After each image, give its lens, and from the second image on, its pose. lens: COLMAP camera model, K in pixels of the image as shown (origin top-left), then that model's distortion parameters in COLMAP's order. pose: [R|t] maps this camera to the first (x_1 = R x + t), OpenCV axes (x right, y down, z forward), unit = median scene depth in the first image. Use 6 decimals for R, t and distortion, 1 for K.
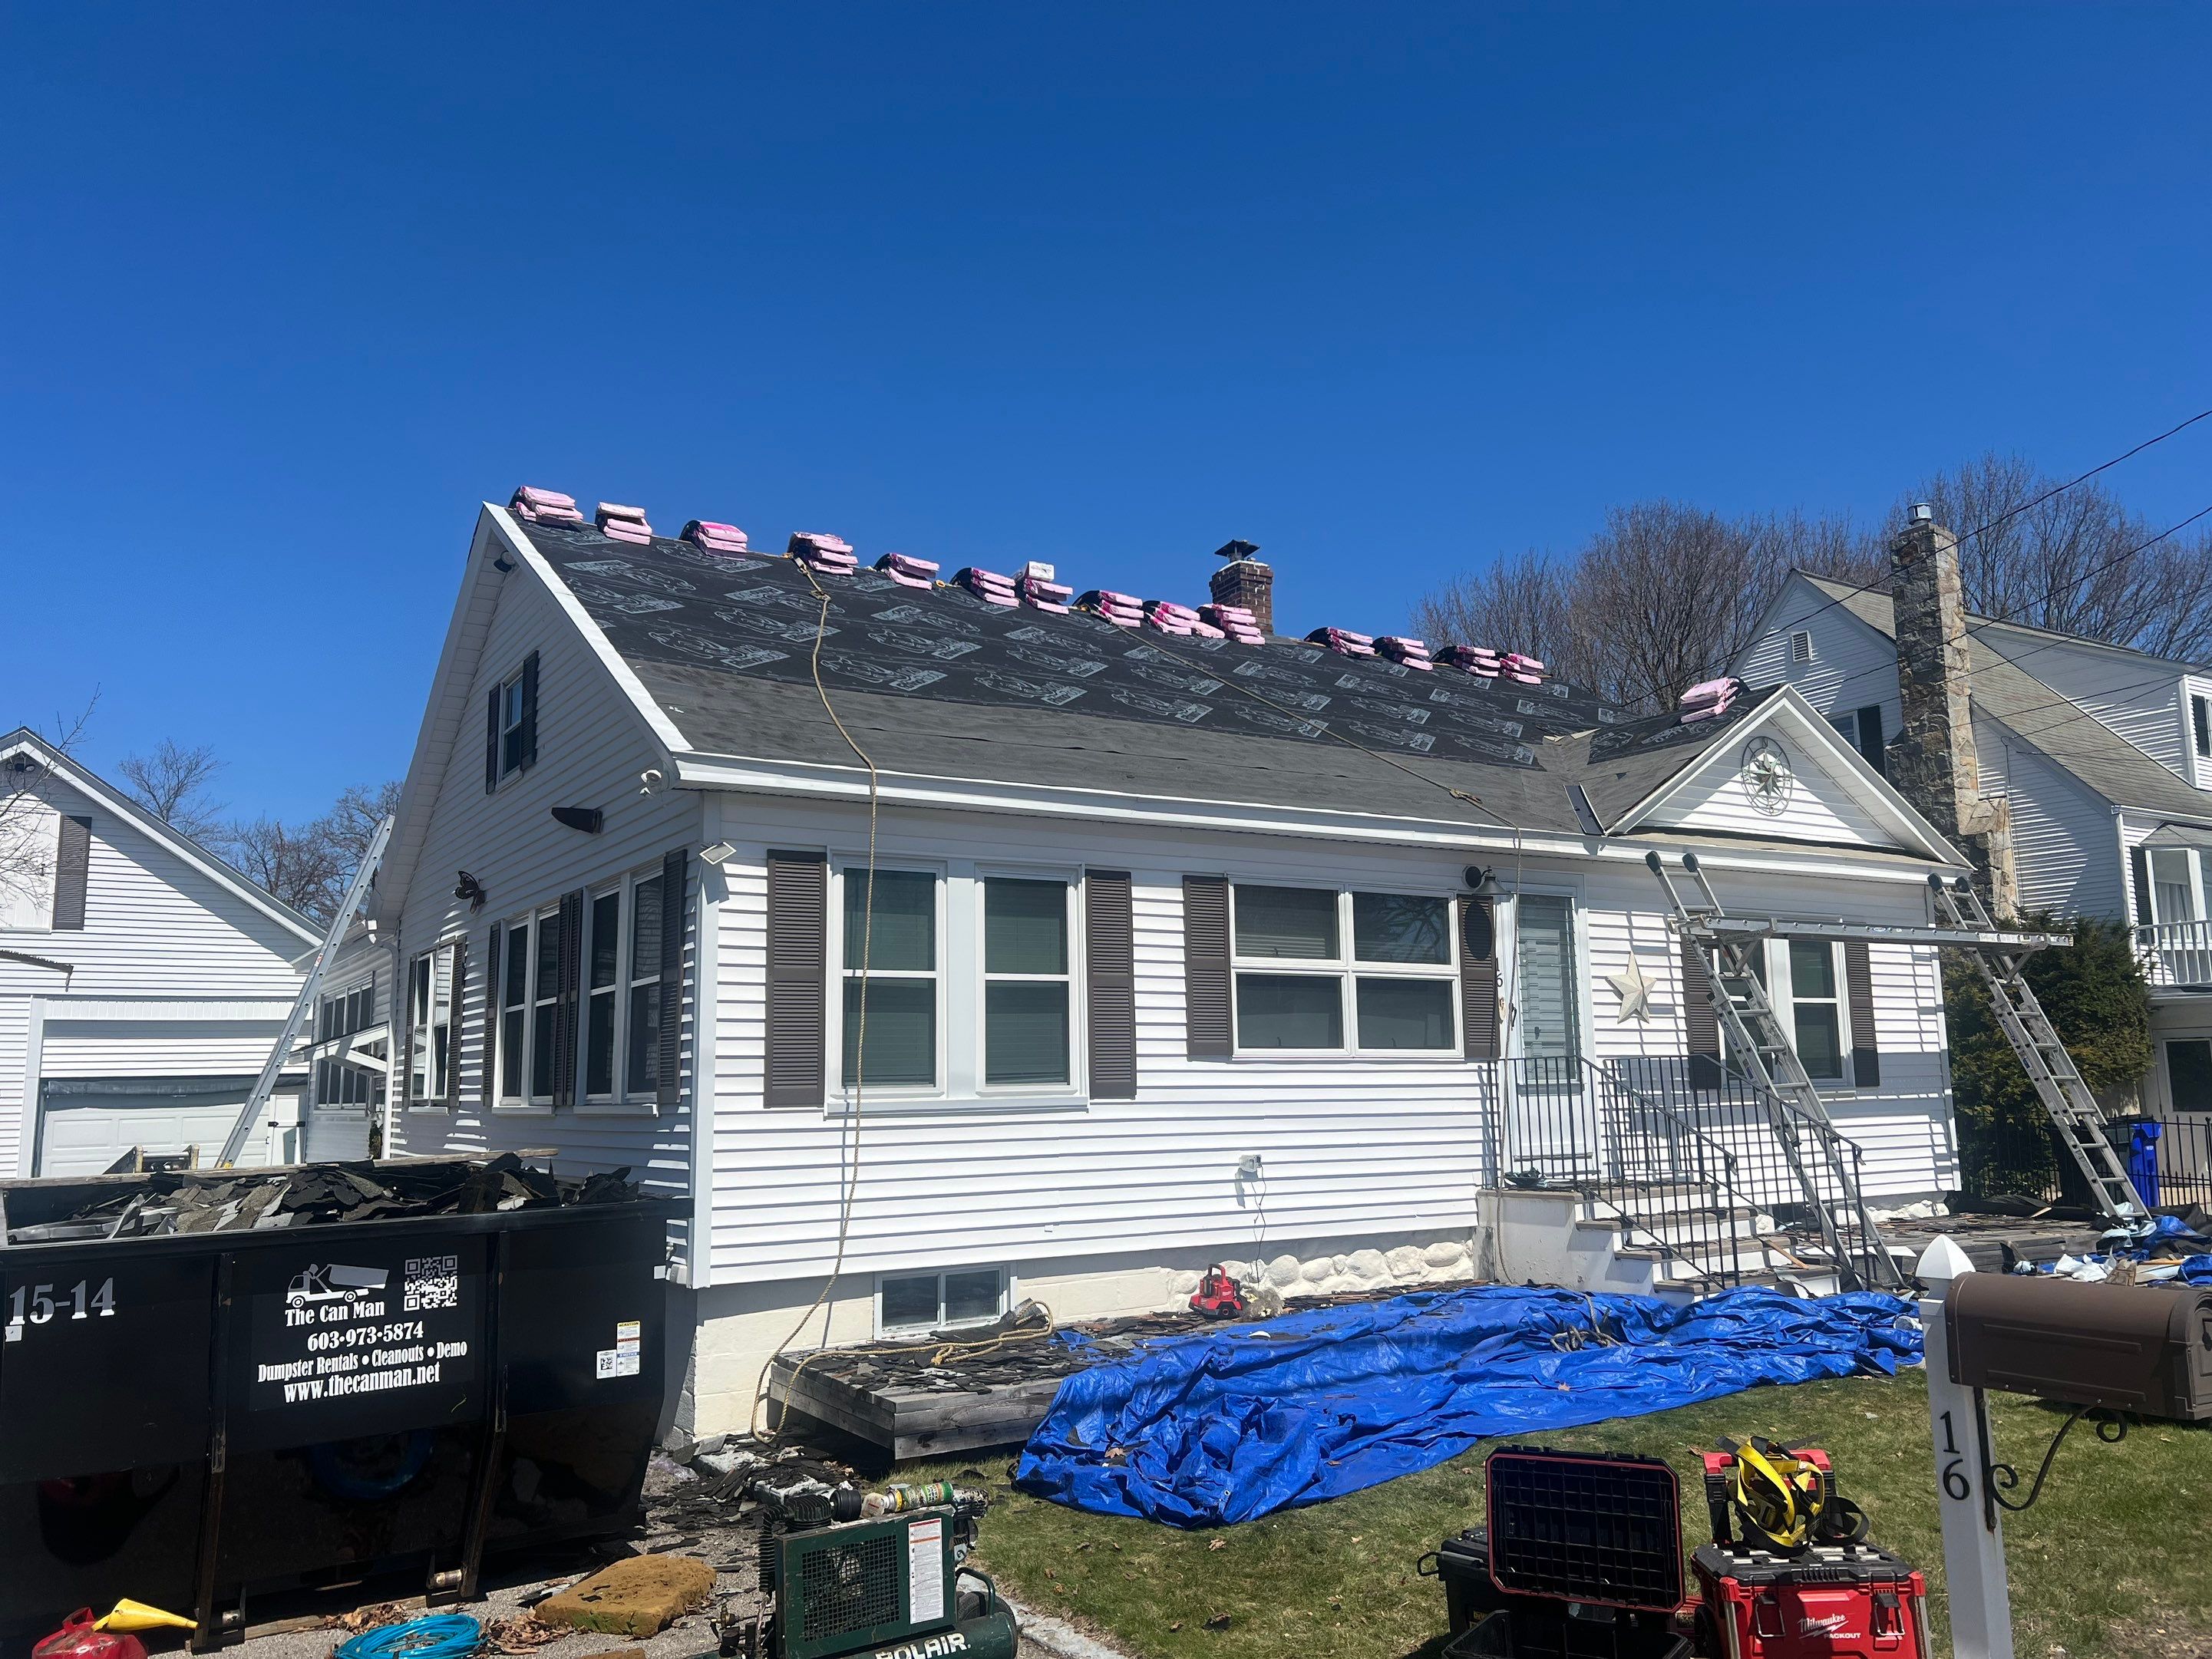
lens RADIAL K [[1693.3, 0, 1151.5], [0, 1693.3, 804.1], [0, 0, 1]] dist [0.094678, -0.094748]
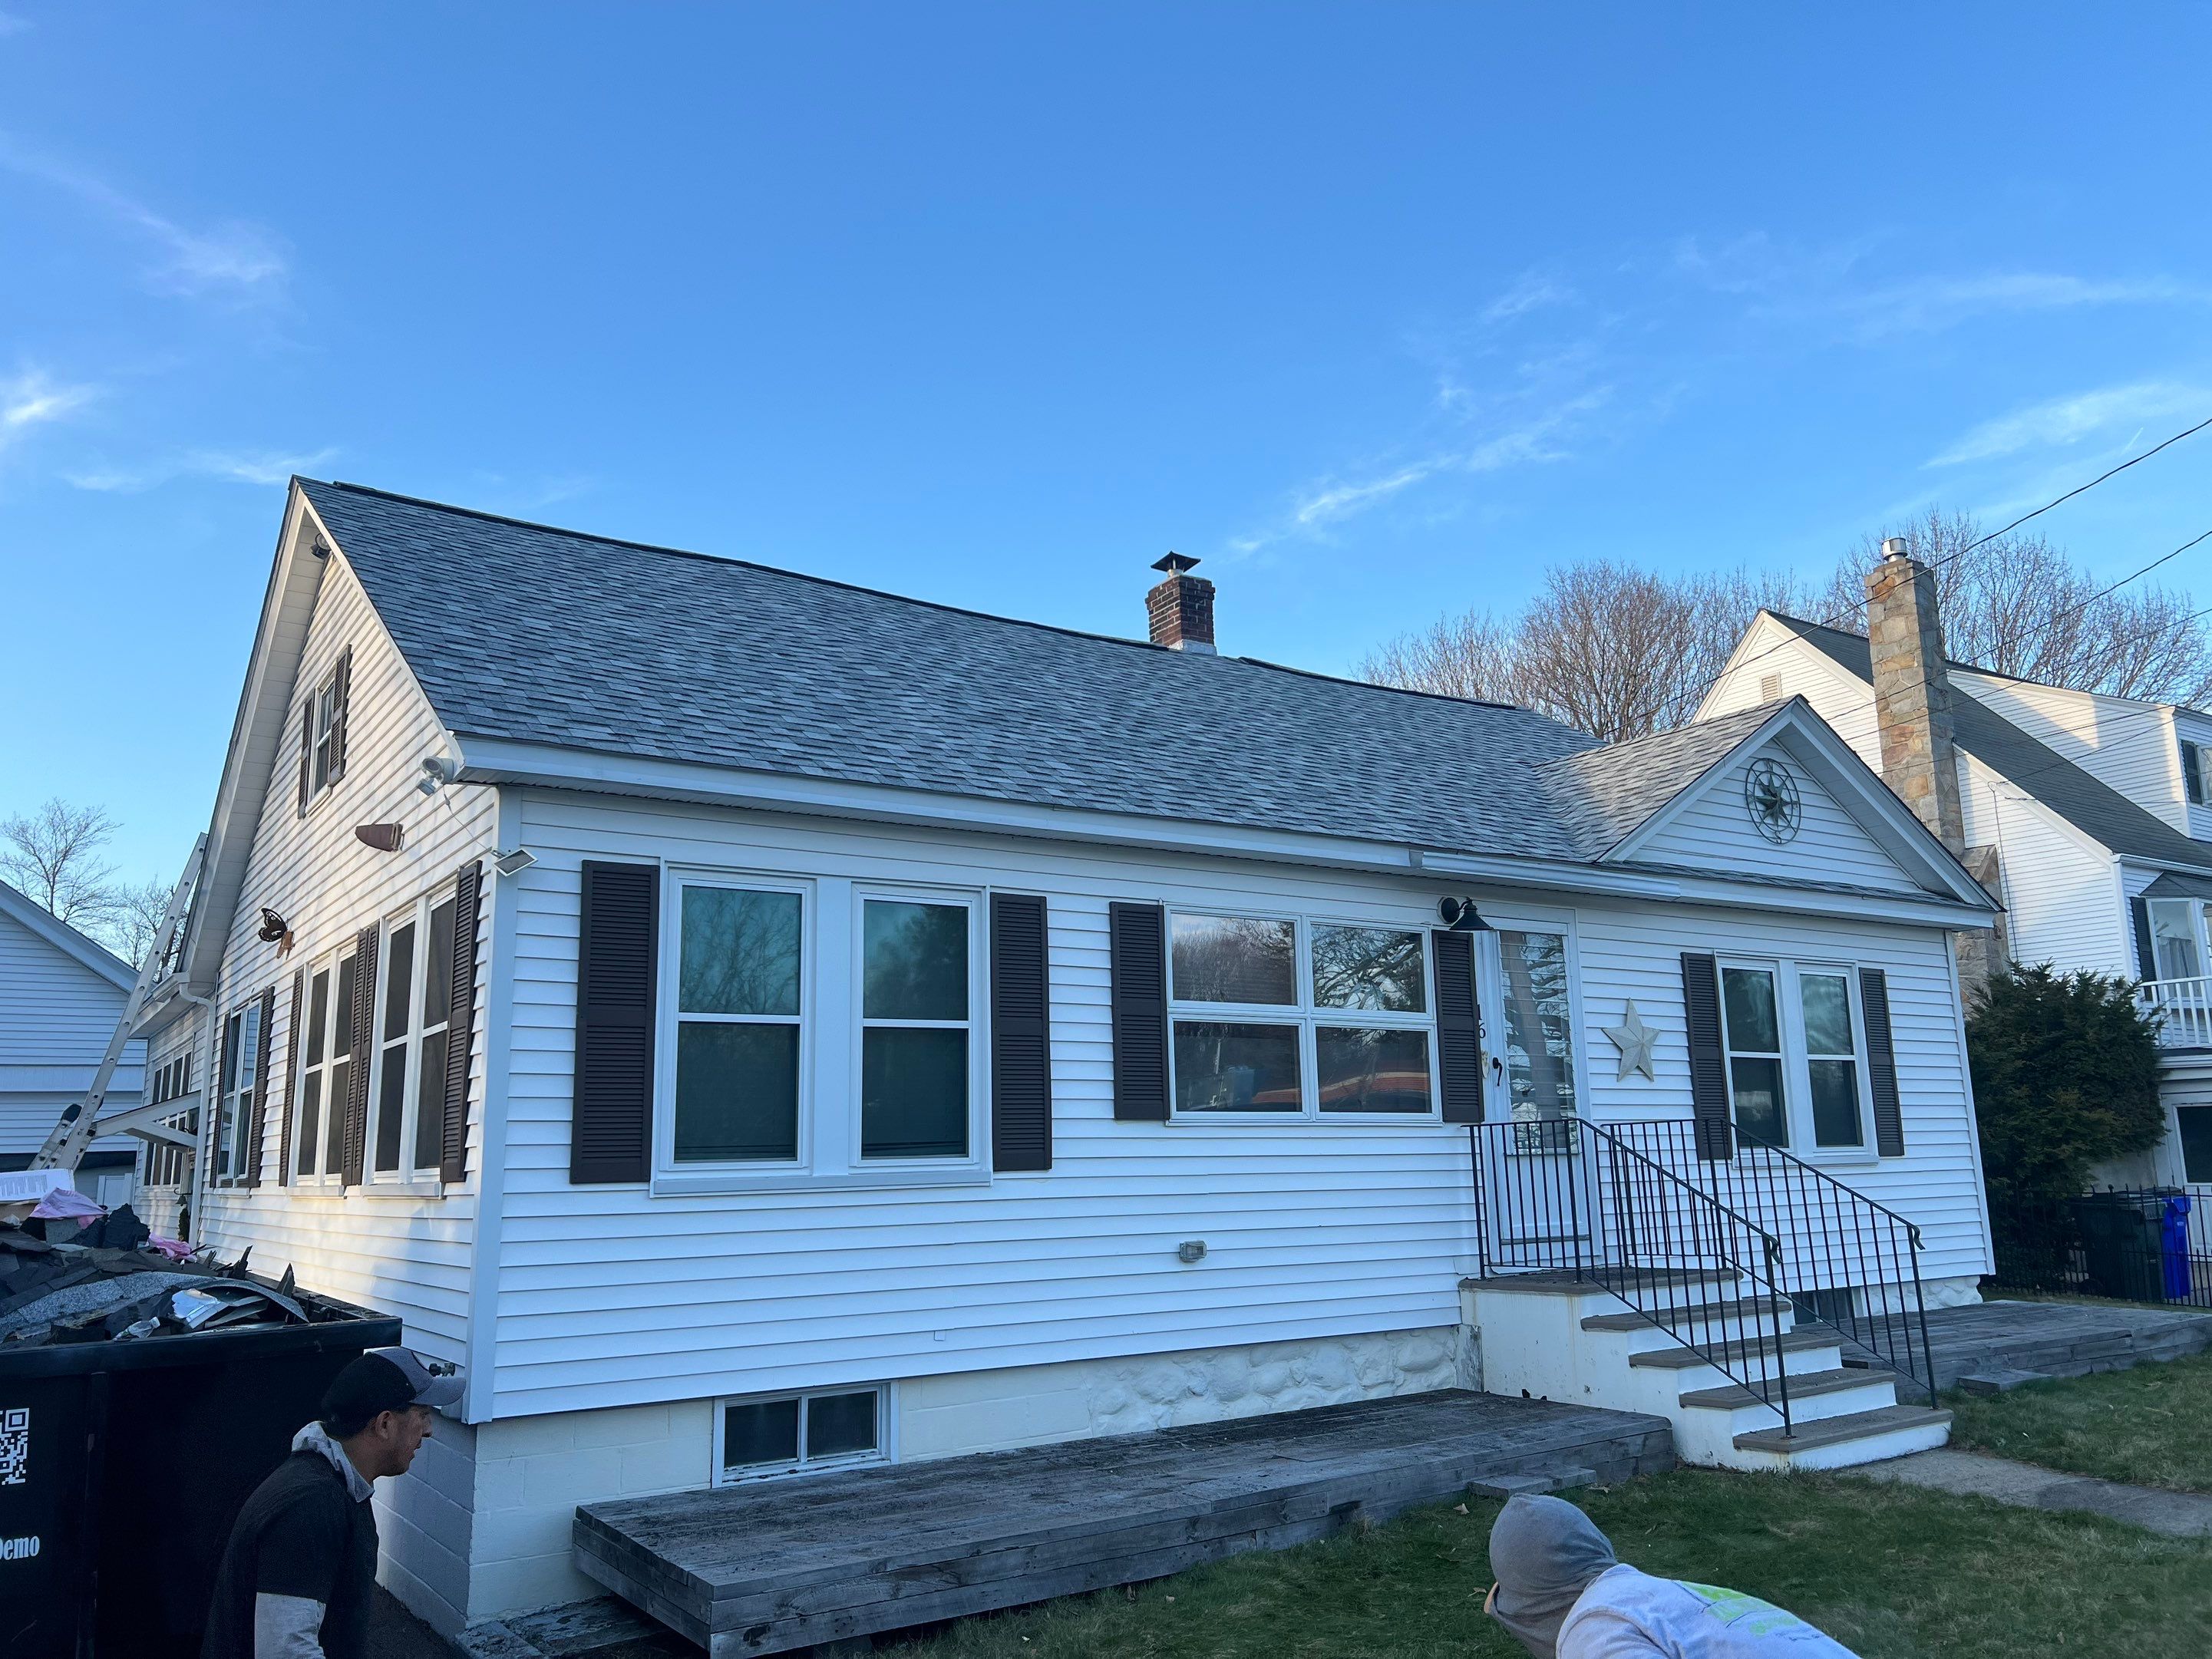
lens RADIAL K [[1684.2, 0, 1134.0], [0, 1684.2, 819.8], [0, 0, 1]] dist [0.049380, -0.005919]
pose [[0.999690, 0.000800, 0.024902, 0.009417], [0.000079, 0.999377, -0.035306, 0.029895], [-0.024915, 0.035297, 0.999066, 0.168804]]
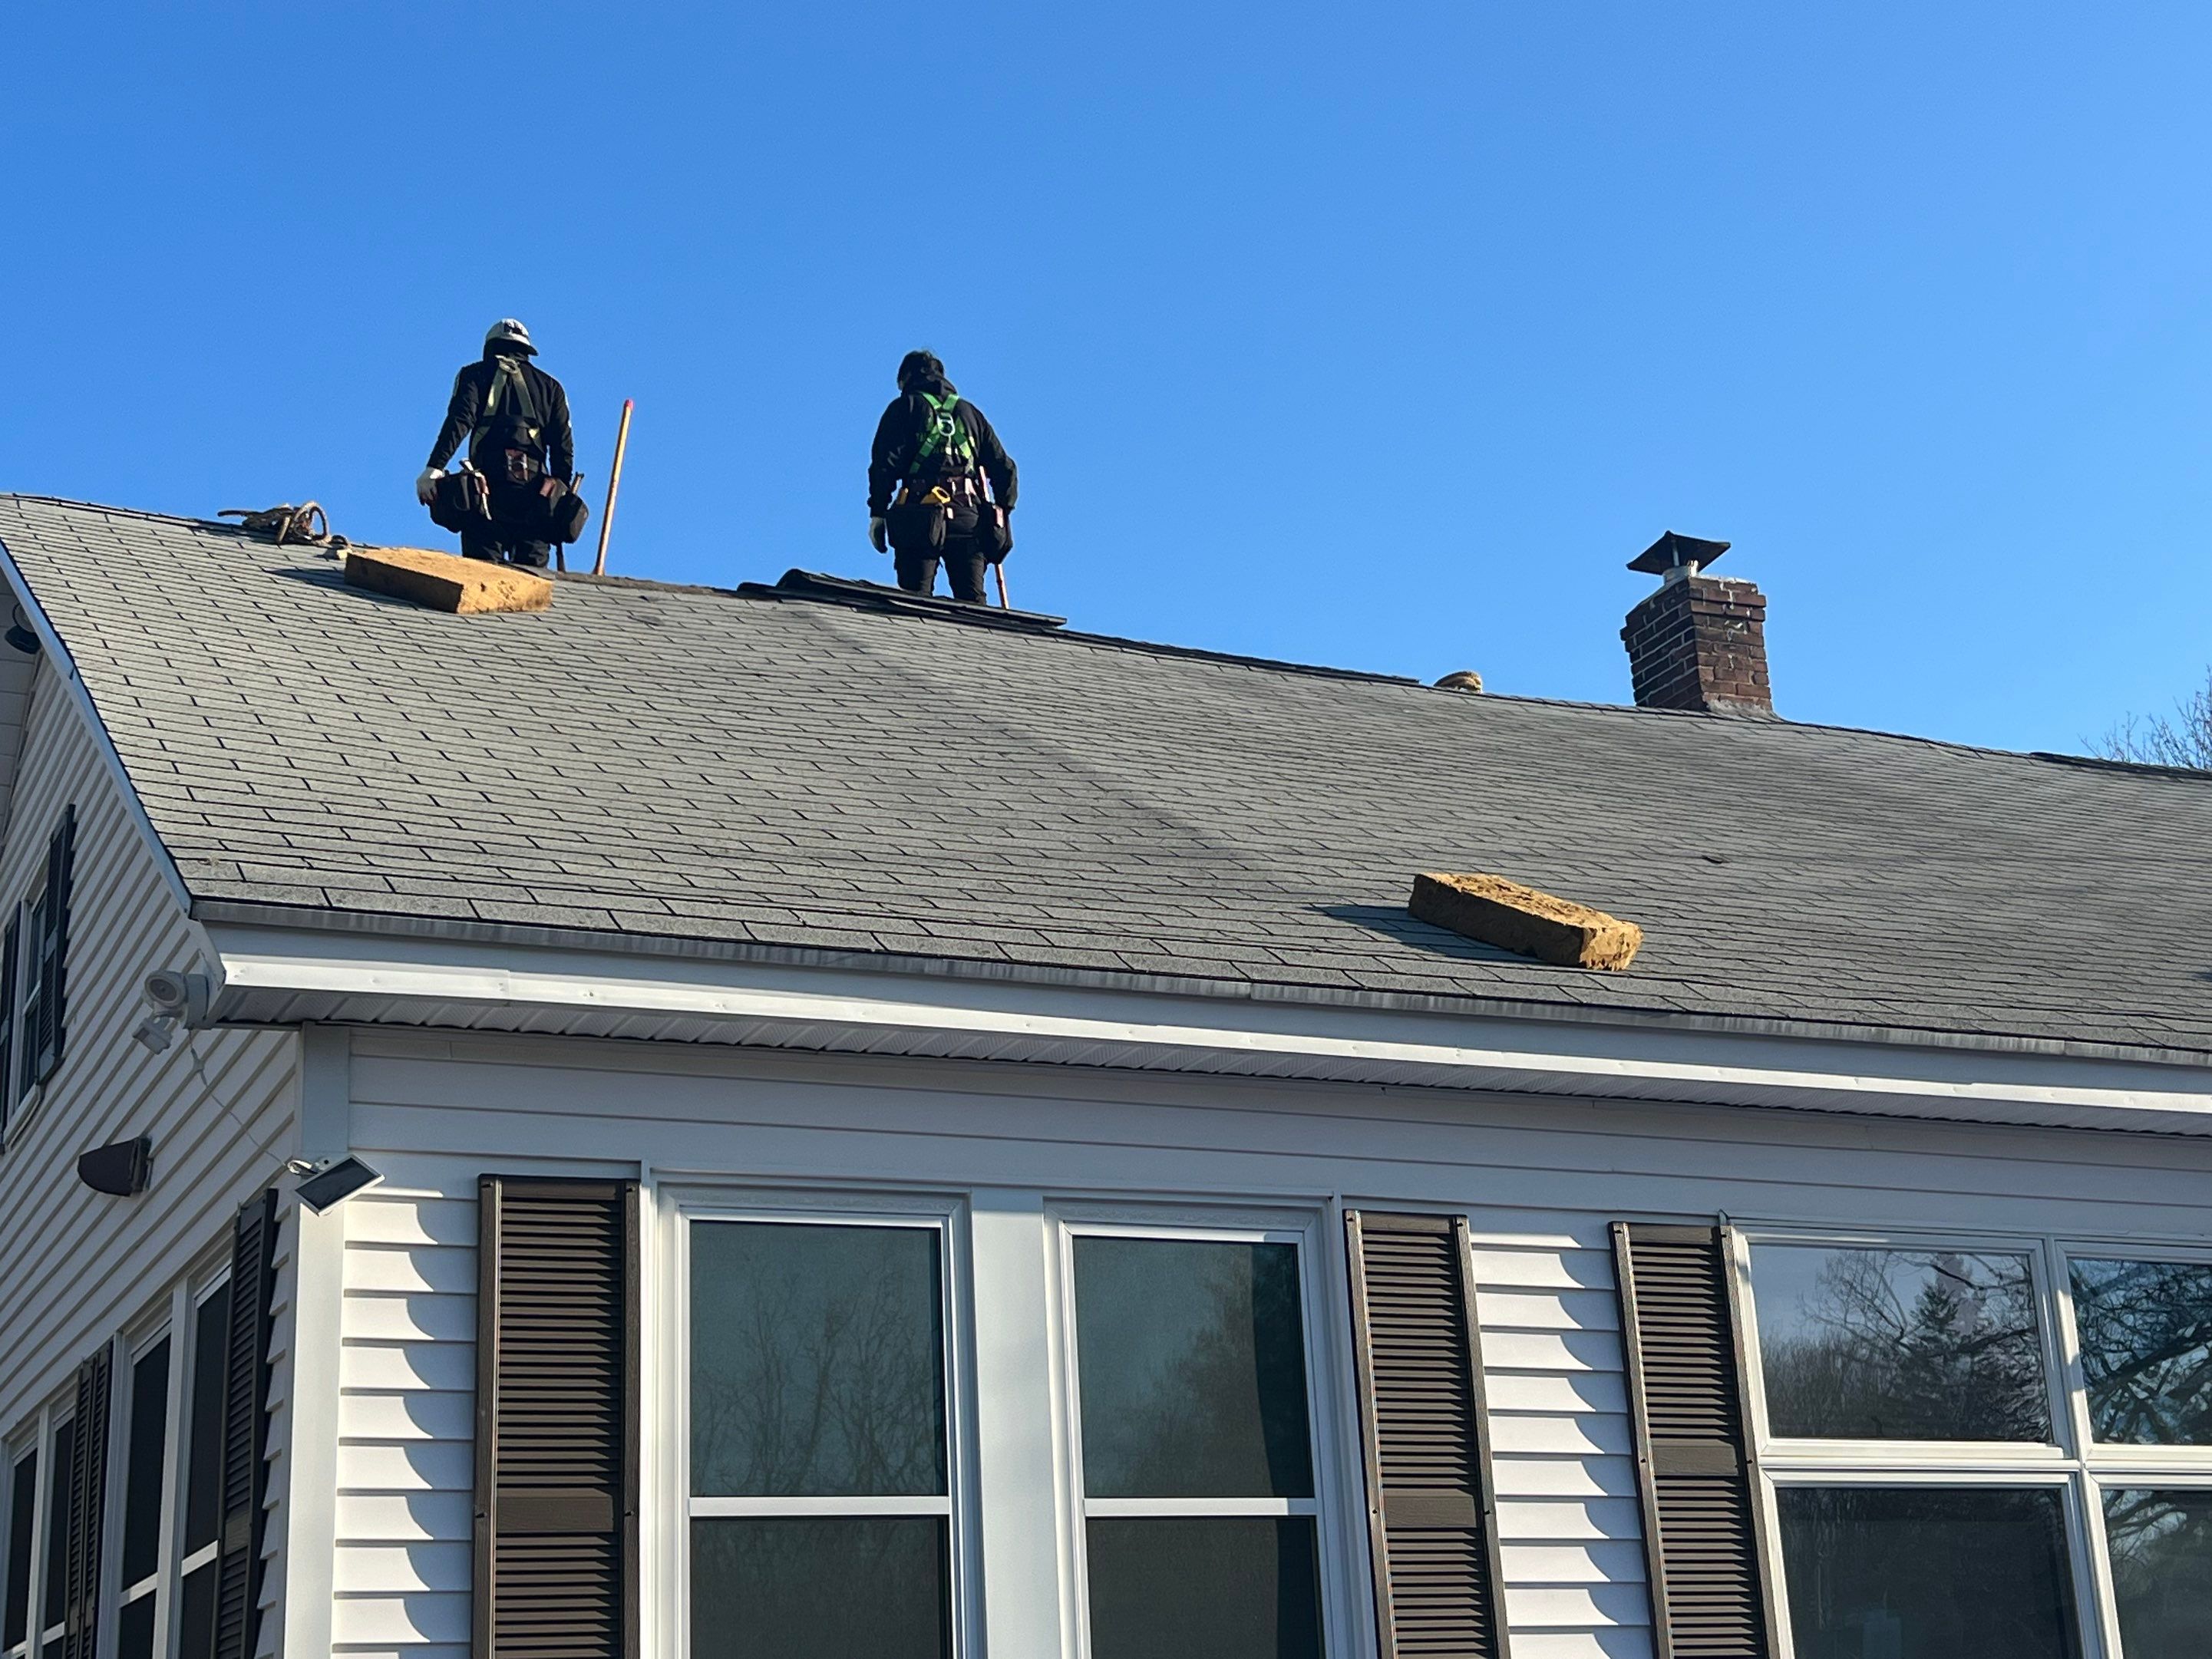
lens RADIAL K [[3129.8, 0, 1106.0], [0, 3129.8, 829.5], [0, 0, 1]] dist [0.098635, -0.098061]
pose [[0.989697, -0.067484, -0.126280, 0.001696], [0.049728, 0.989069, -0.138818, 0.045438], [0.134267, 0.131108, 0.982234, 0.277550]]
